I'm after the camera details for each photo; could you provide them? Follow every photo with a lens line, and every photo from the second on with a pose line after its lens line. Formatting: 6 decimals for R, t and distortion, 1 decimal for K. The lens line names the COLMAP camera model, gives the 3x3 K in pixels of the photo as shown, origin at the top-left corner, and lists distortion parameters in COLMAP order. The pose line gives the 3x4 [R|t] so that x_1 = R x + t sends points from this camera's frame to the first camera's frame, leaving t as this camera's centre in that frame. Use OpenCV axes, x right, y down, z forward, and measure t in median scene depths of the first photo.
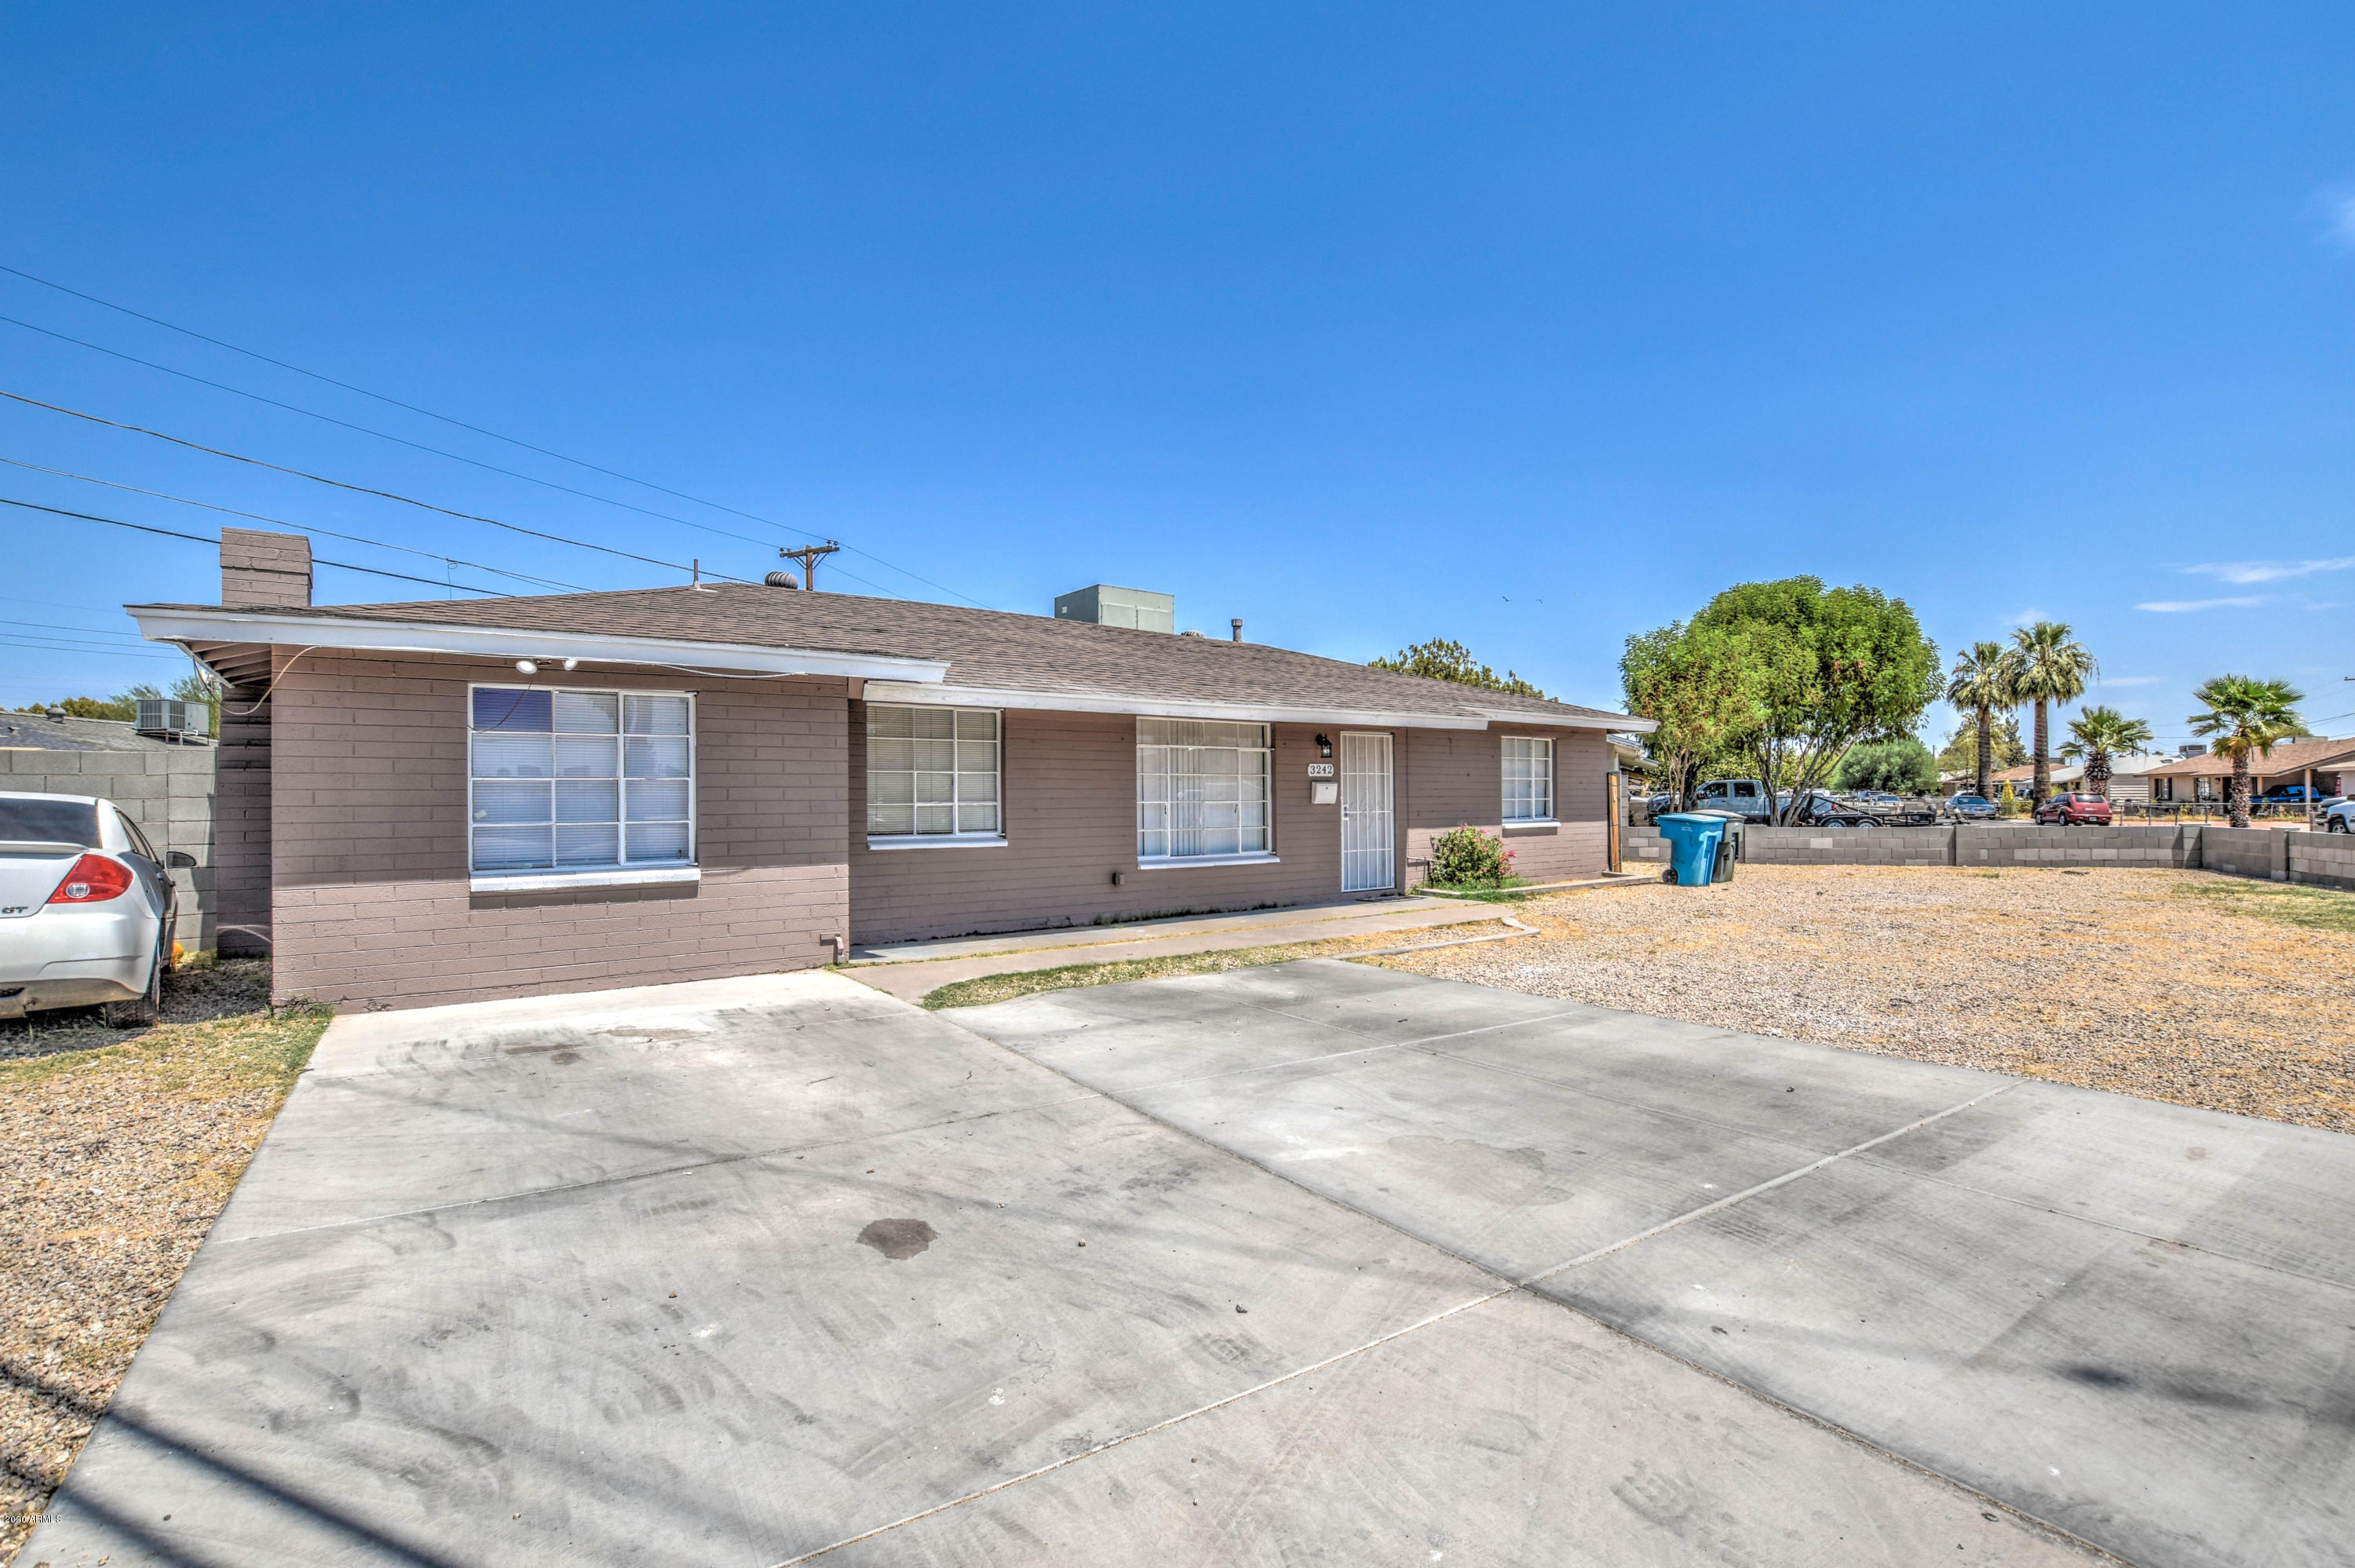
lens RADIAL K [[1052.2, 0, 1177.5], [0, 1052.2, 784.0], [0, 0, 1]] dist [-0.018925, 0.001190]
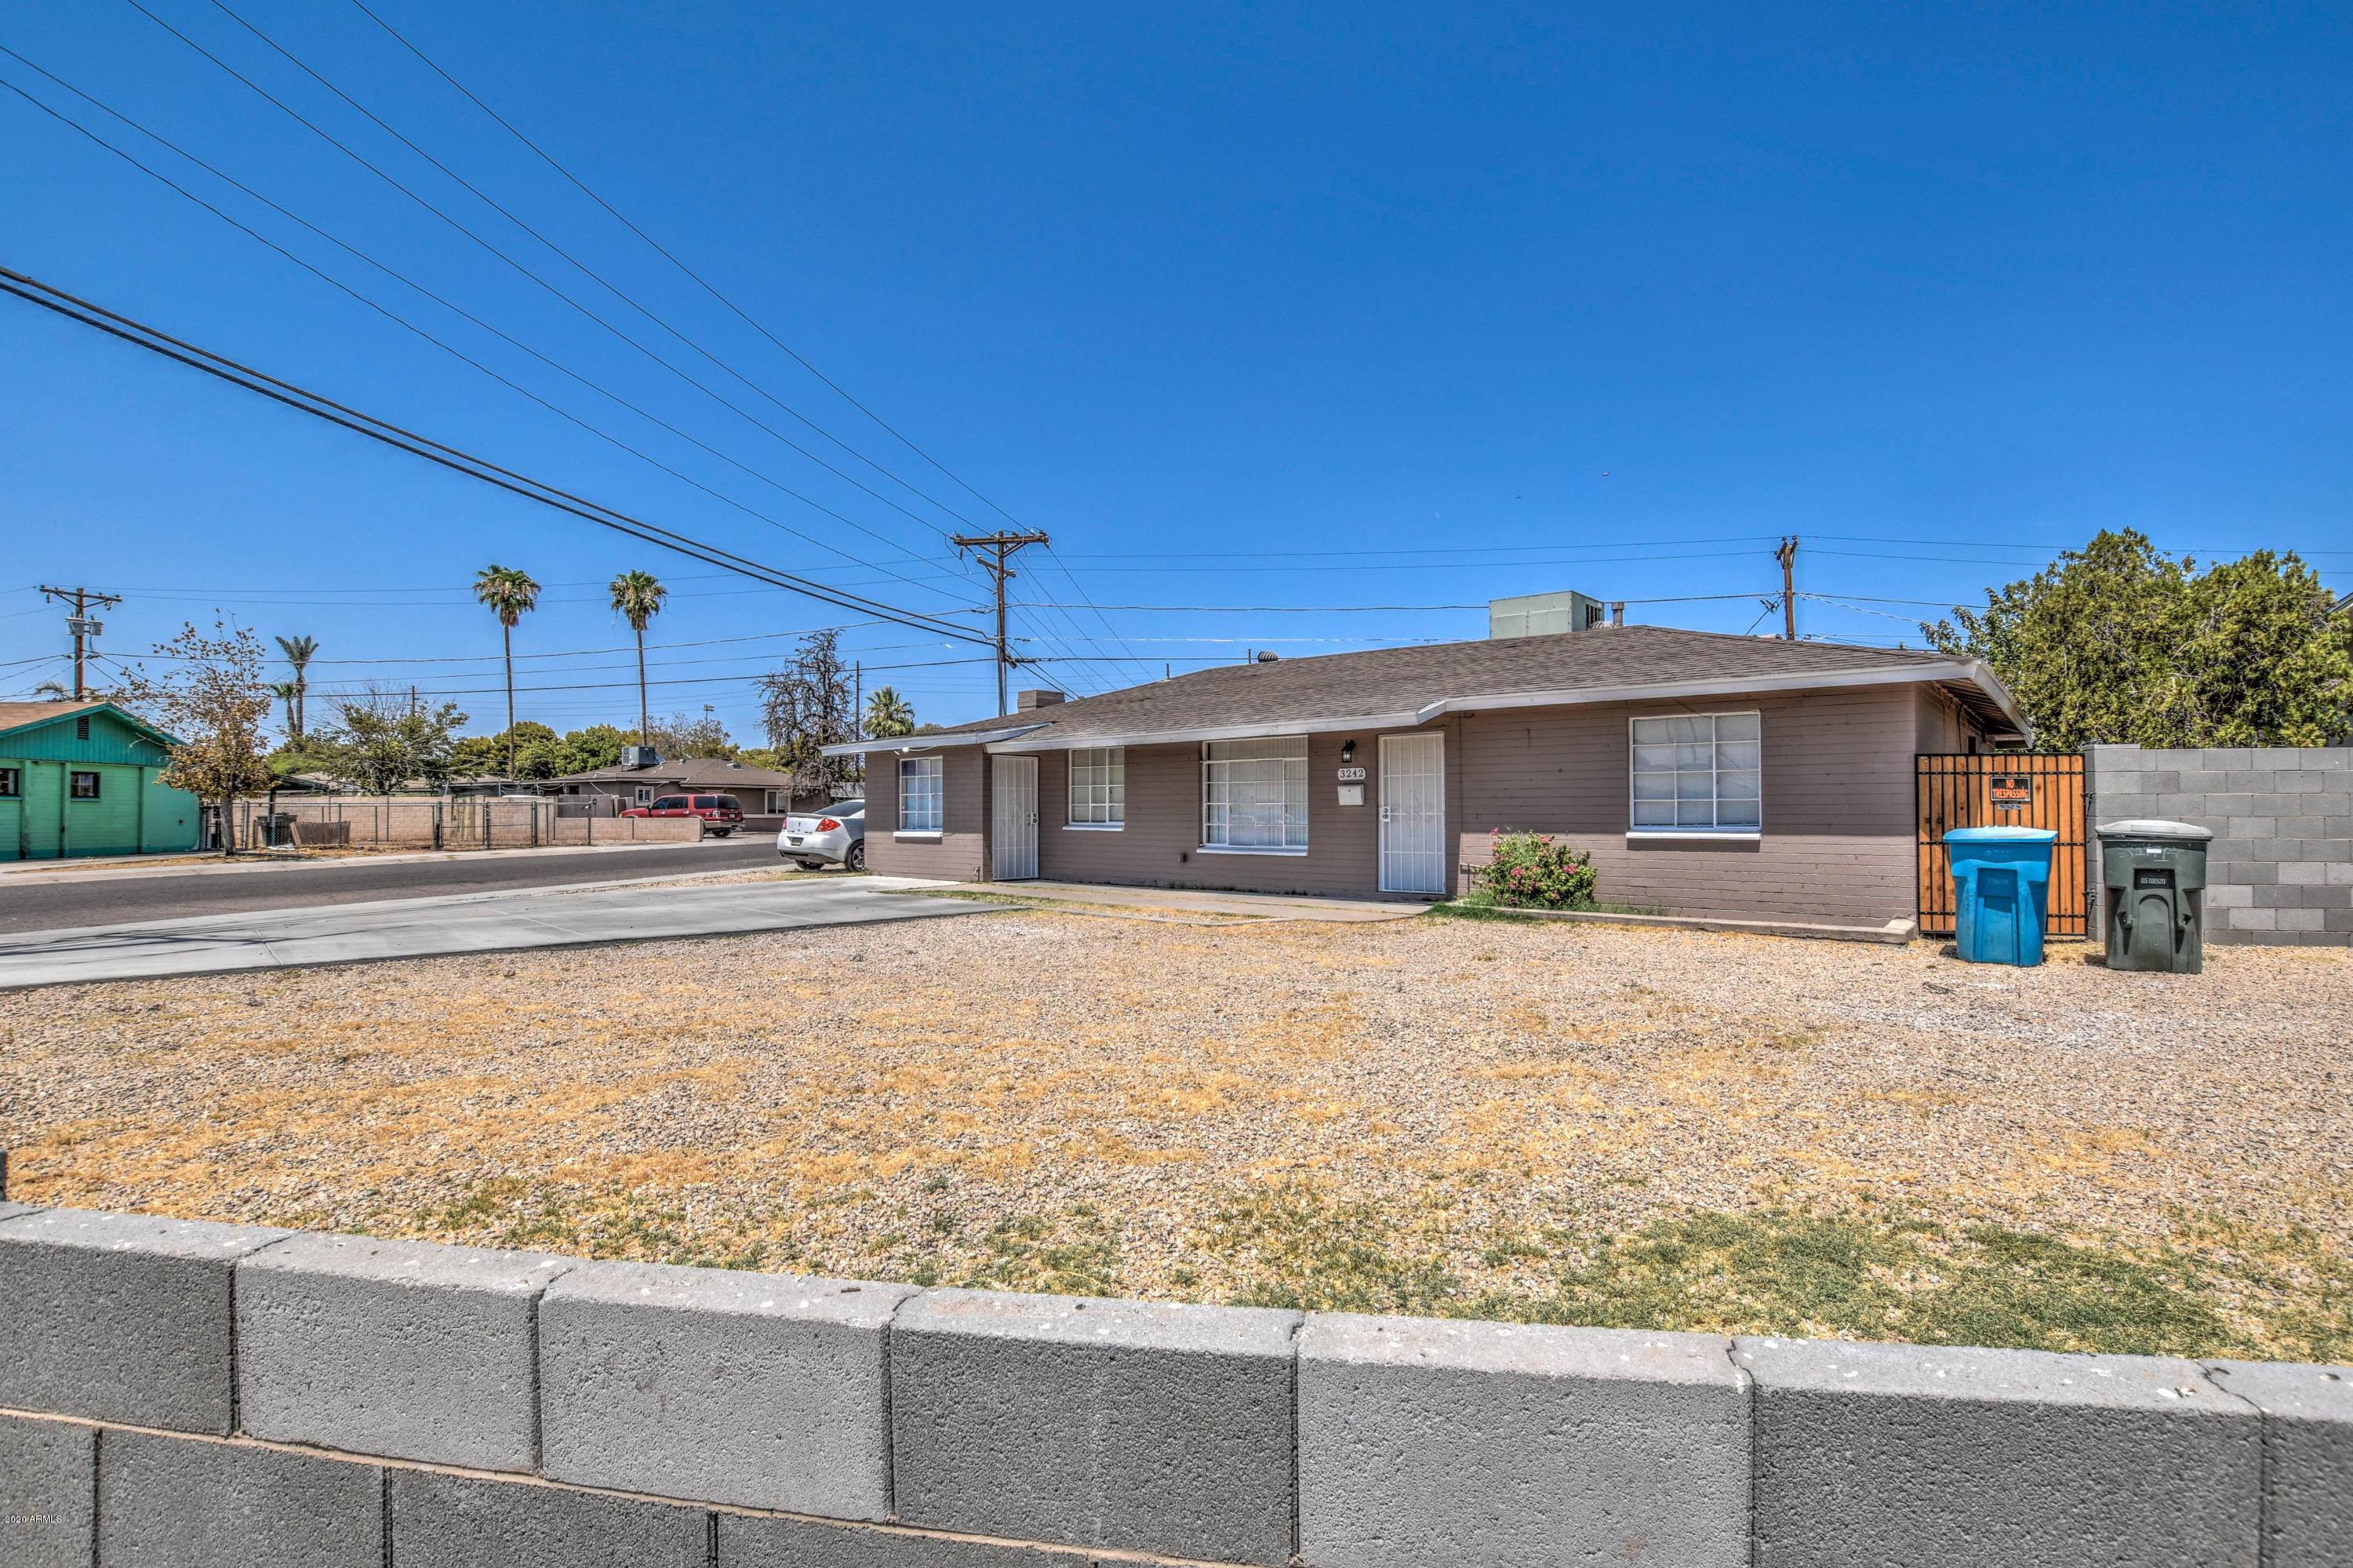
lens RADIAL K [[1058.7, 0, 1248.4], [0, 1058.7, 791.6], [0, 0, 1]] dist [-0.000853, 0.000238]
pose [[0.247634, -0.010989, -0.968791, 1.325924], [0.016030, 0.999845, -0.007244, 0.012514], [0.968721, -0.013736, 0.247772, 0.719960]]
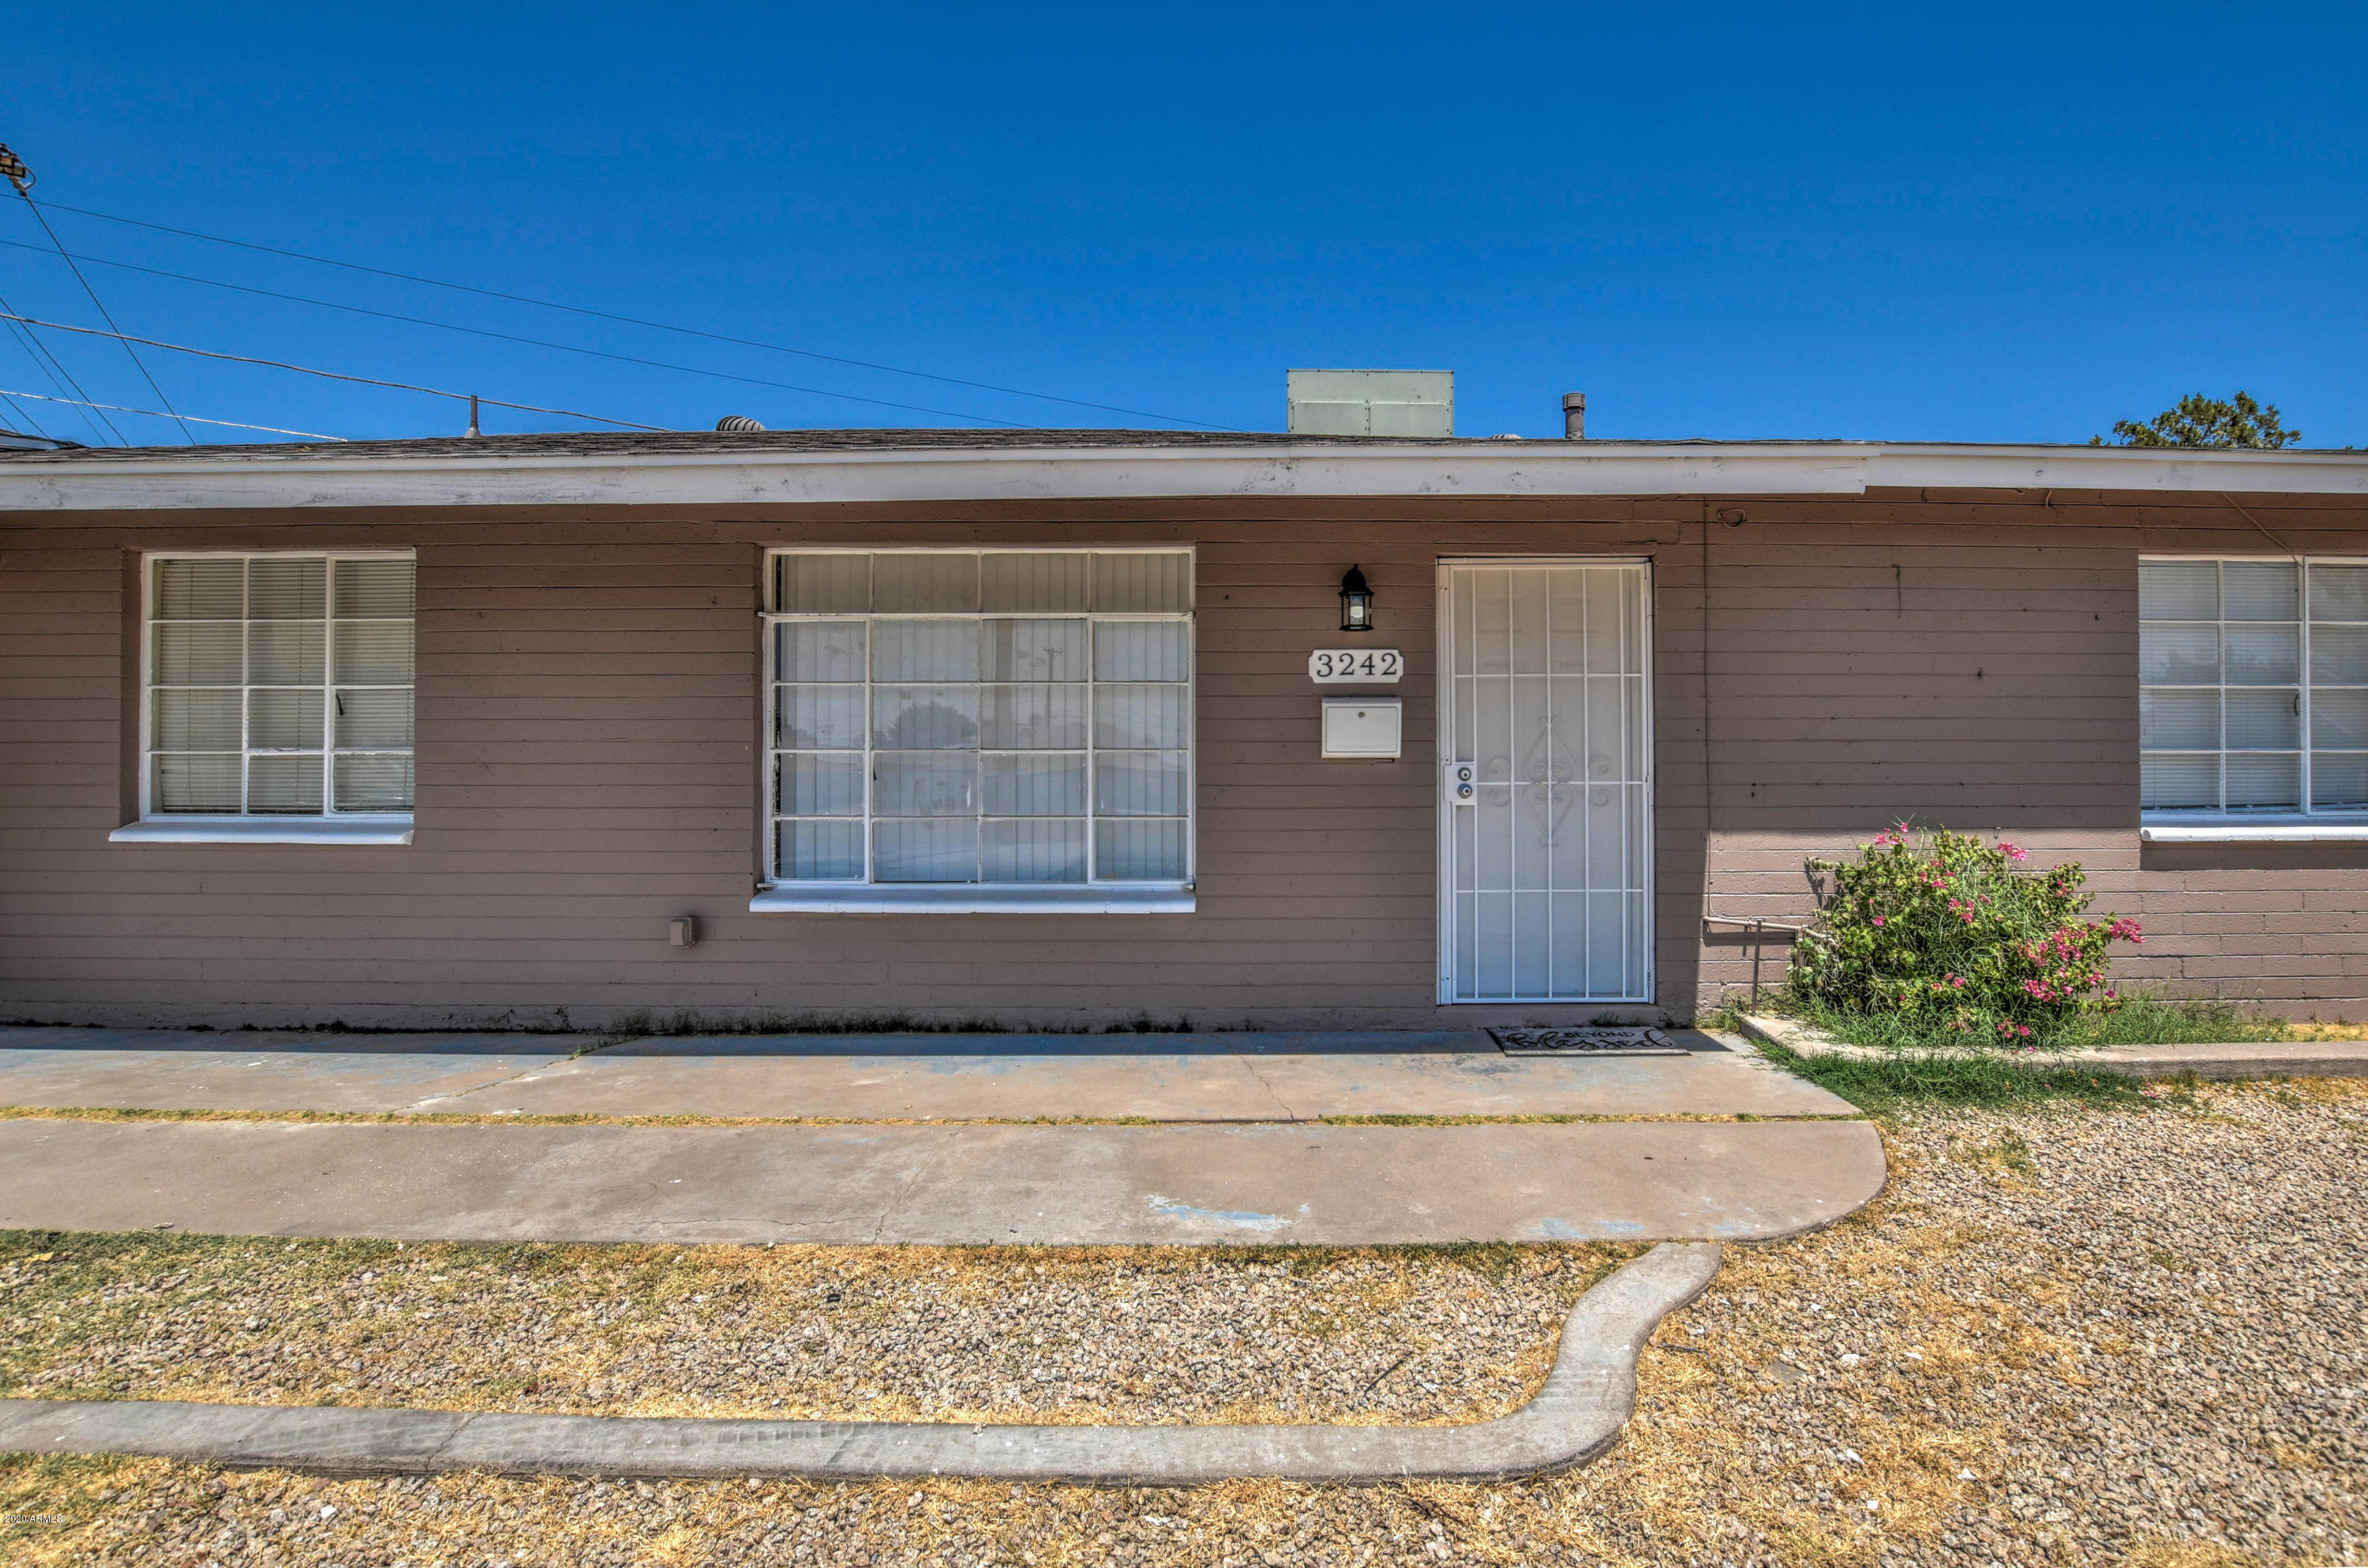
lens RADIAL K [[1087.8, 0, 1279.0], [0, 1087.8, 773.6], [0, 0, 1]] dist [-0.024286, 0.000239]
pose [[0.804390, 0.008143, -0.594046, 0.388209], [0.004866, 0.999782, 0.020294, 0.018502], [0.594082, -0.019214, 0.804175, 0.777440]]
